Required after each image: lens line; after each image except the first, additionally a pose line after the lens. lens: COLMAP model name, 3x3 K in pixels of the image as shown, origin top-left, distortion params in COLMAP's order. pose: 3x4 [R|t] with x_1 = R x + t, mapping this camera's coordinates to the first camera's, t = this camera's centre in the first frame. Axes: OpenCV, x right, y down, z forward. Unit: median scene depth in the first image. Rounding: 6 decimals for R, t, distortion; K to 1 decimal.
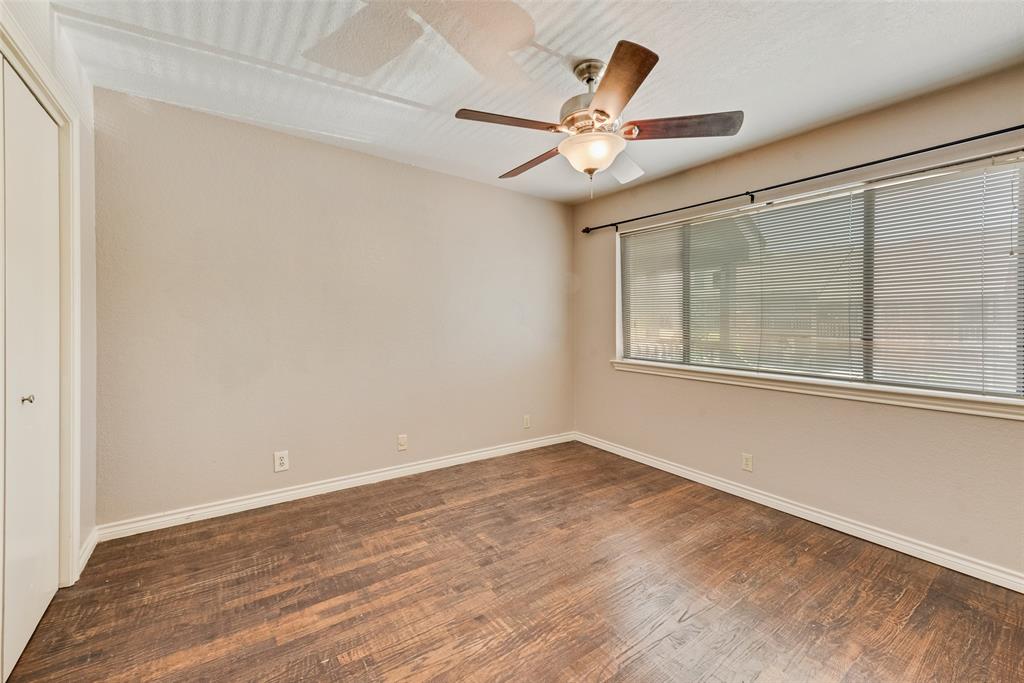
lens RADIAL K [[404.3, 0, 510.6], [0, 404.3, 344.0], [0, 0, 1]] dist [0.009261, -0.000343]
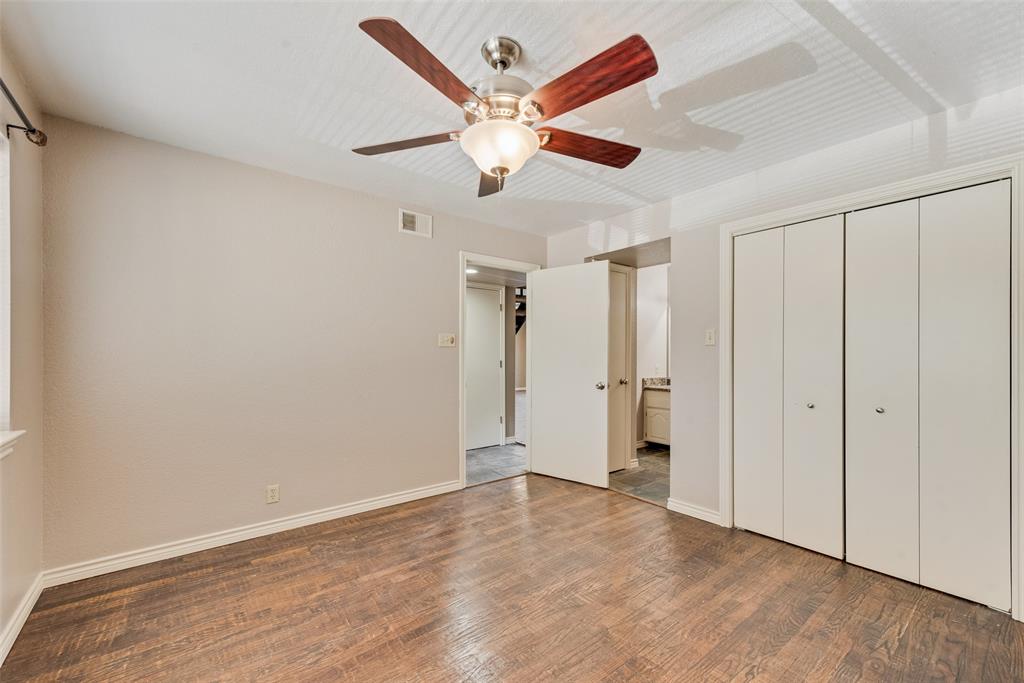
lens RADIAL K [[404.3, 0, 510.6], [0, 404.3, 344.0], [0, 0, 1]] dist [0.009261, -0.000343]
pose [[-0.997609, -0.022312, -0.065407, 0.280509], [-0.024036, 0.999381, 0.025686, -0.097891], [0.064793, 0.027197, -0.997528, 2.056162]]
